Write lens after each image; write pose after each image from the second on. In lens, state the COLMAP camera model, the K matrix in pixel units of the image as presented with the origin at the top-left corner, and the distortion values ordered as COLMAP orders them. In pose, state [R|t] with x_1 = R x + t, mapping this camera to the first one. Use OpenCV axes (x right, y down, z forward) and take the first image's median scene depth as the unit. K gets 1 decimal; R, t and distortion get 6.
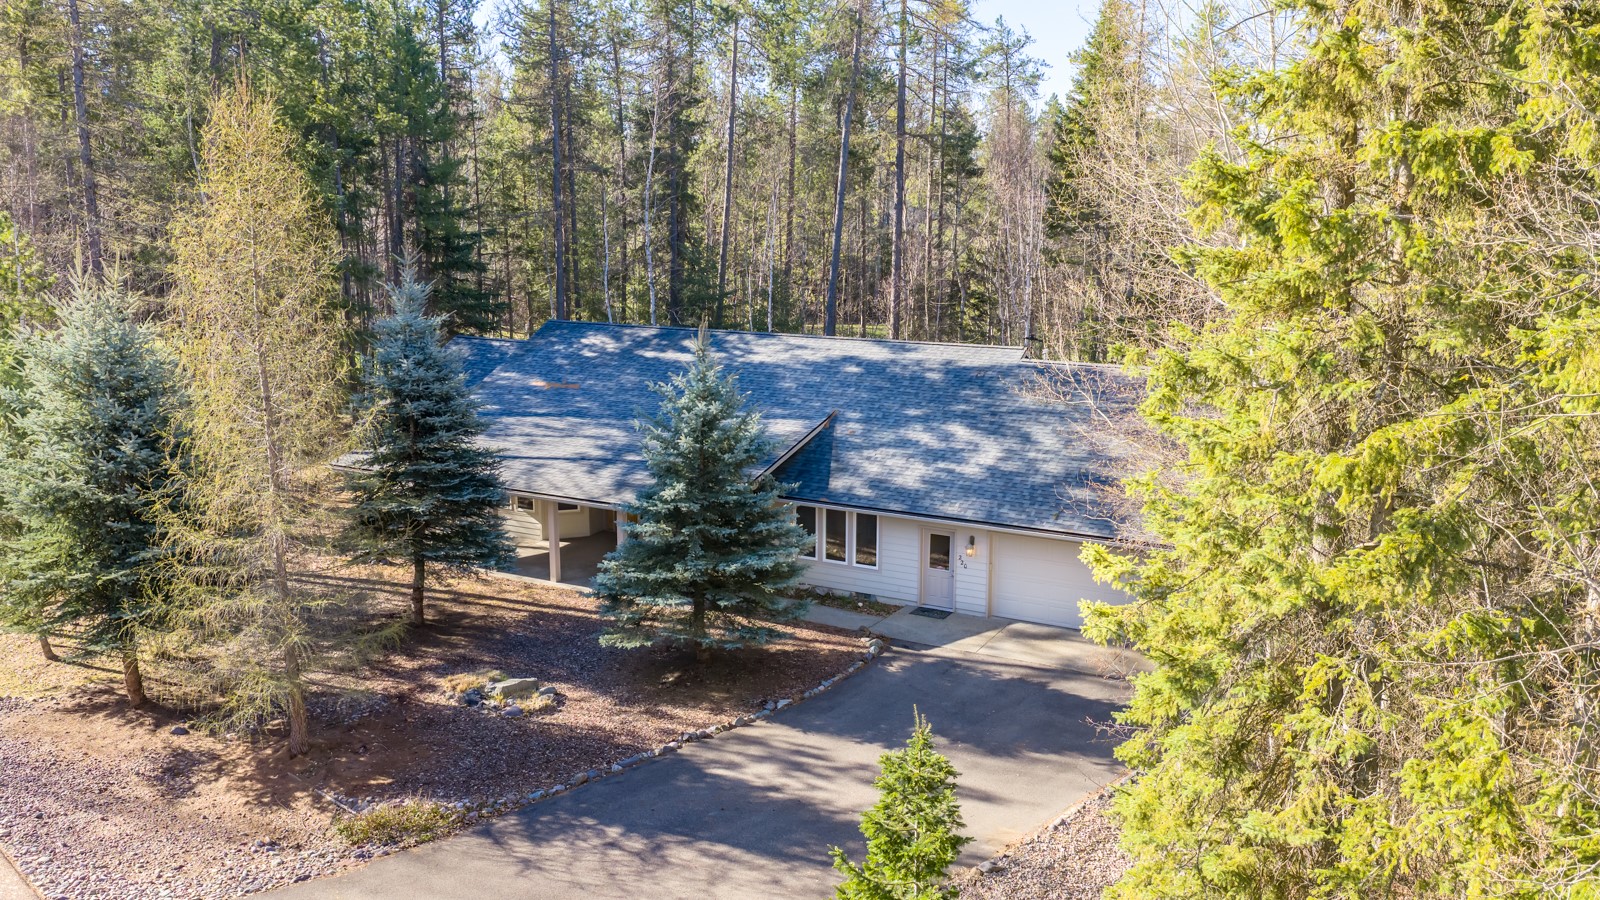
lens RADIAL K [[1329.8, 0, 803.0], [0, 1329.8, 457.3], [0, 0, 1]] dist [0.045479, -0.072604]
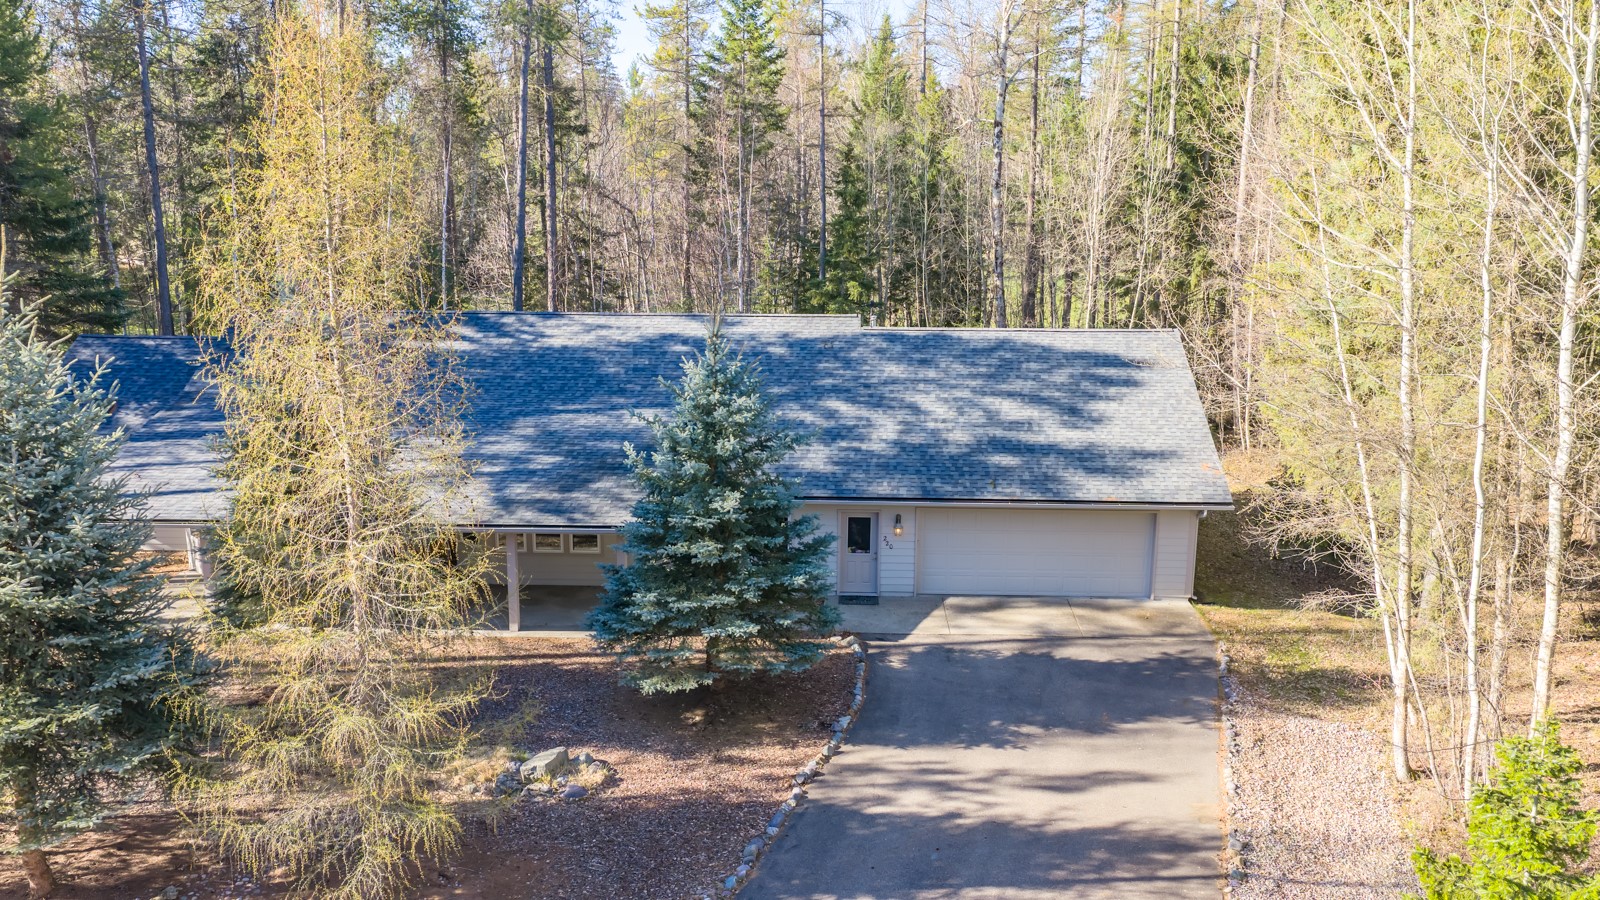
lens RADIAL K [[1355.3, 0, 800.0], [0, 1355.3, 450.0], [0, 0, 1]] dist [0.060150, -0.080313]
pose [[0.890168, -0.093140, 0.446010, -0.372463], [0.083978, 0.995652, 0.040314, -0.033008], [-0.447826, 0.001569, 0.894120, 0.161474]]
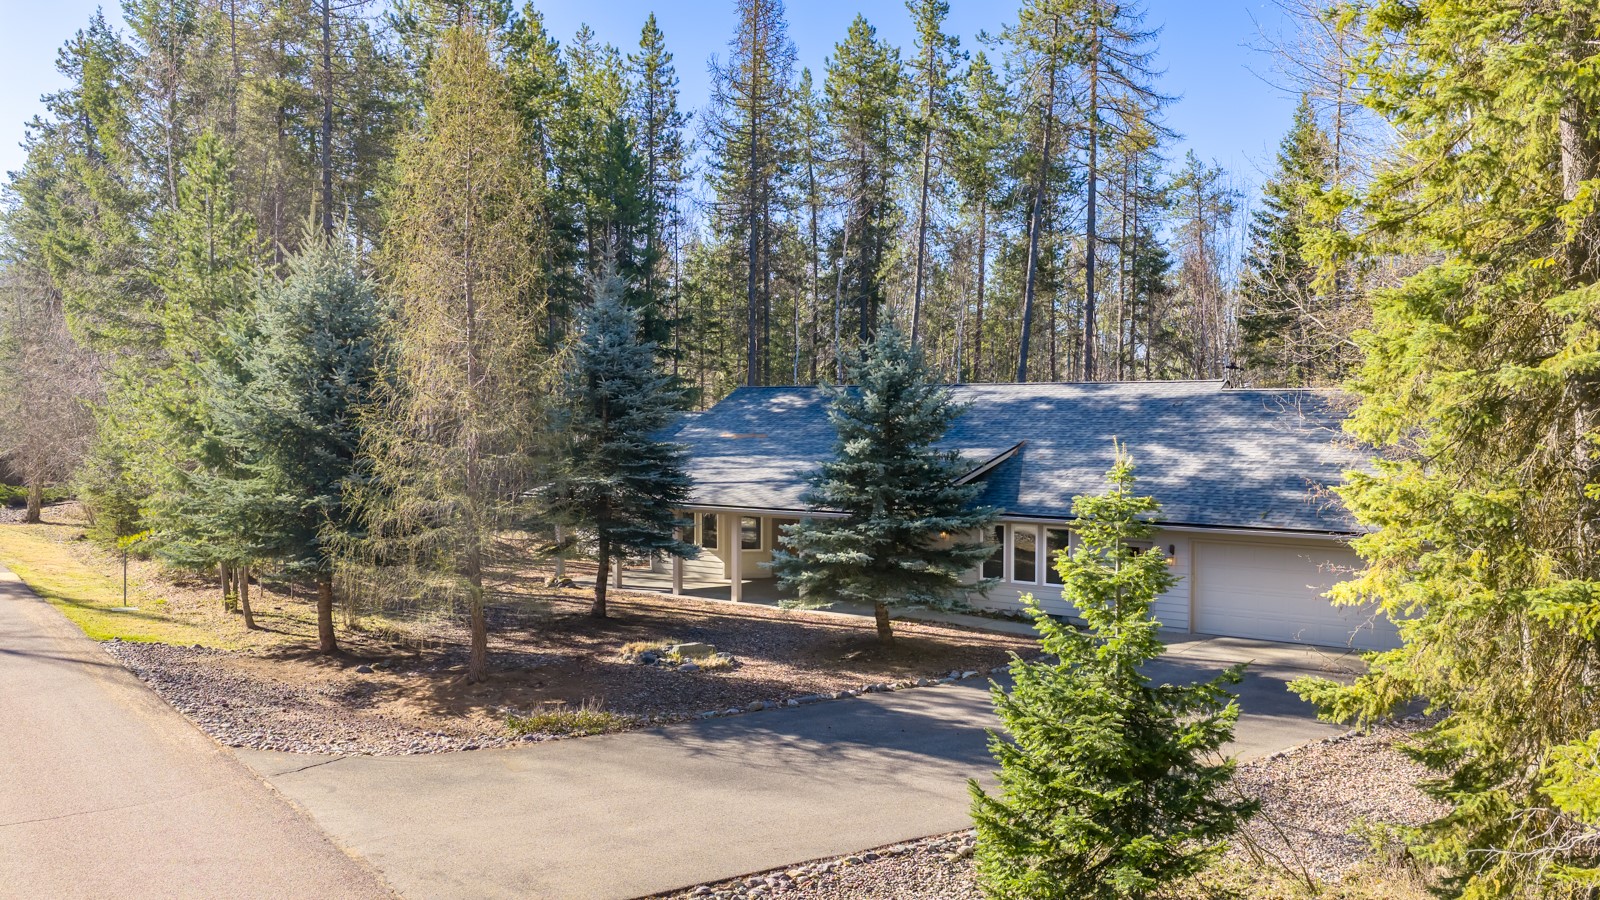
lens RADIAL K [[1329.8, 0, 803.0], [0, 1329.8, 457.3], [0, 0, 1]] dist [0.045479, -0.072604]
pose [[0.990283, 0.006783, -0.138905, -0.001352], [-0.029853, 0.985893, -0.164690, 0.164456], [0.135828, 0.167237, 0.976516, 0.031326]]
